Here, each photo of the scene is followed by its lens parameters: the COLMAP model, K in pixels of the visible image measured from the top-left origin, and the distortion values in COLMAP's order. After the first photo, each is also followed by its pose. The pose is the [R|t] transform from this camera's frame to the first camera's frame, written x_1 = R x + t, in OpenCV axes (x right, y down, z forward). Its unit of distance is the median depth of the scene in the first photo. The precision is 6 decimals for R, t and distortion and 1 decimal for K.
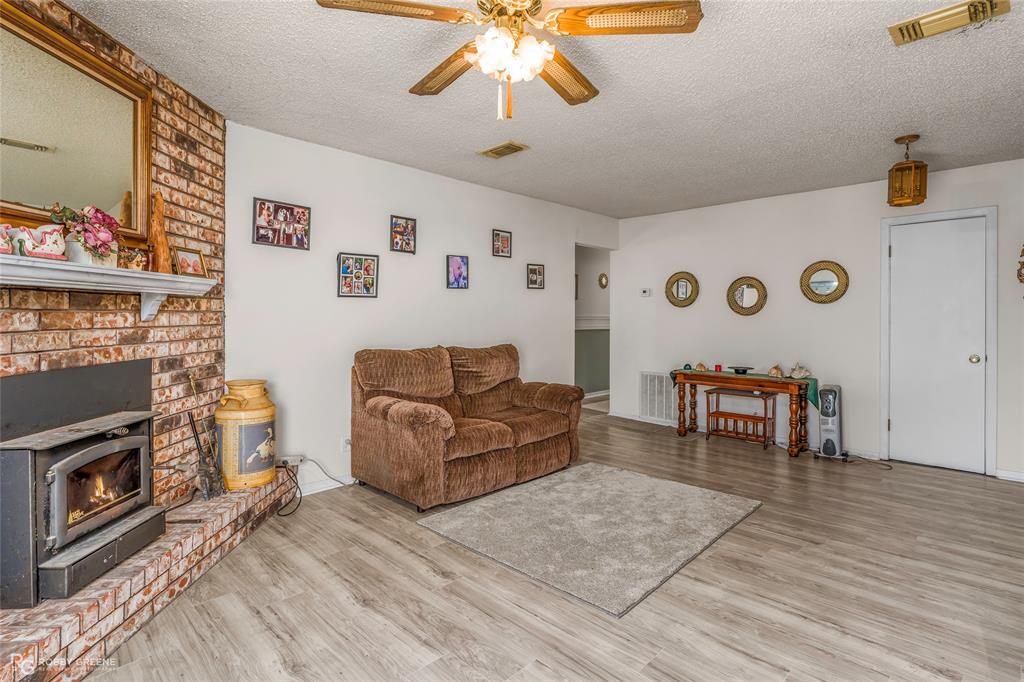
lens RADIAL K [[505.8, 0, 509.4], [0, 505.8, 318.9], [0, 0, 1]] dist [-0.002542, -0.000100]
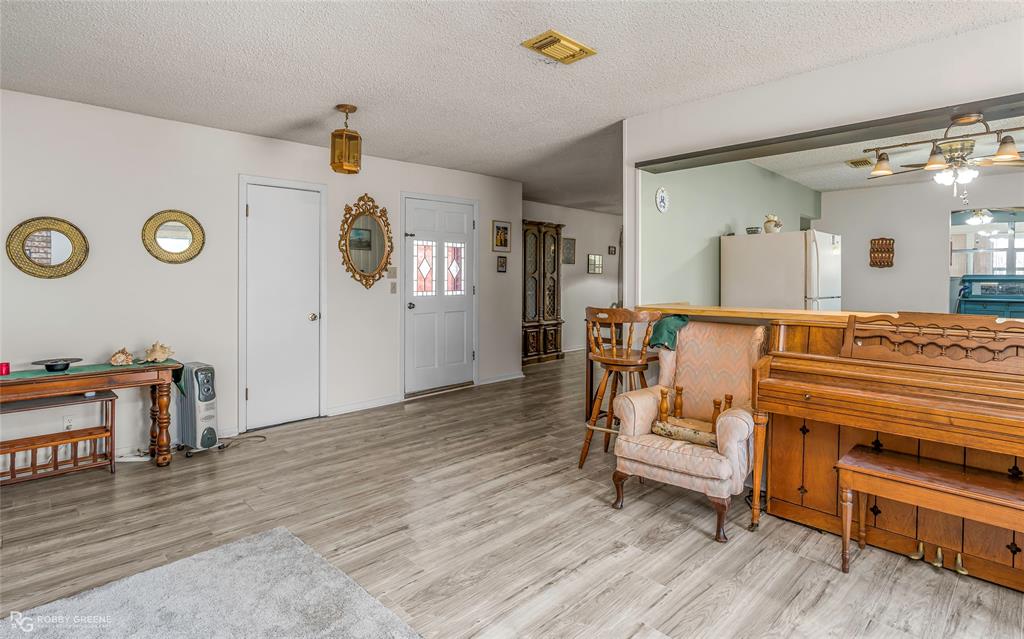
lens RADIAL K [[511.0, 0, 522.3], [0, 511.0, 282.5], [0, 0, 1]] dist [0.002671, -0.000282]
pose [[0.030575, -0.008709, 0.999495, -0.285939], [0.003966, 0.999955, 0.008592, -0.008509], [-0.999525, 0.003702, 0.030608, 0.691462]]
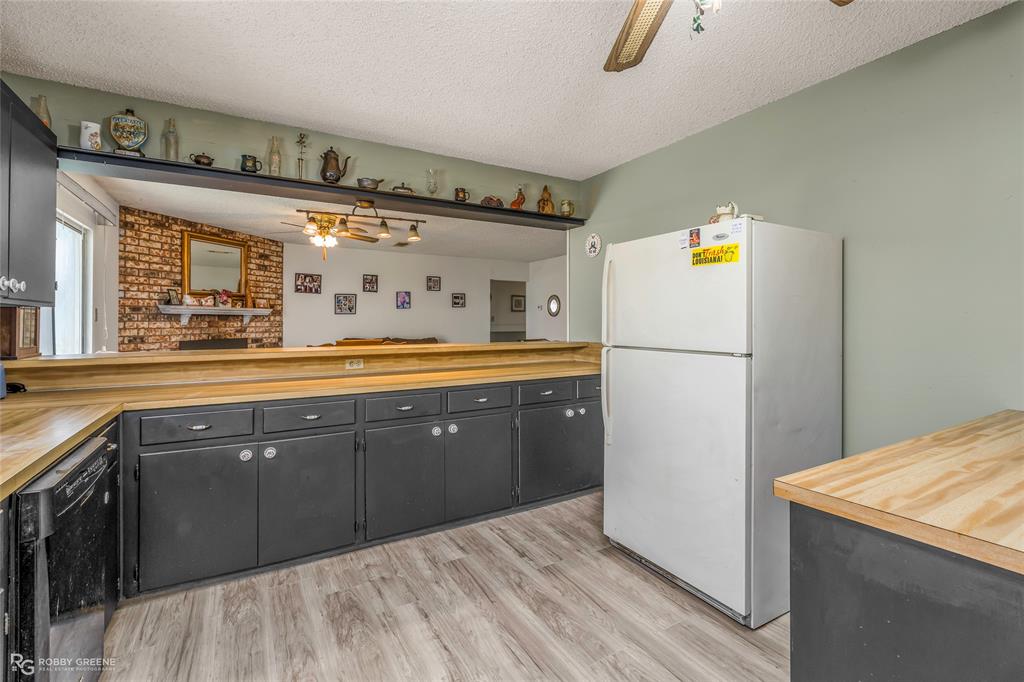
lens RADIAL K [[462.7, 0, 504.2], [0, 462.7, 320.1], [0, 0, 1]] dist [0.023836, 0.000198]
pose [[0.959208, -0.006626, -0.282623, 1.103182], [0.002901, 0.999903, -0.013596, 0.014092], [0.282685, 0.012222, 0.959135, -0.856487]]
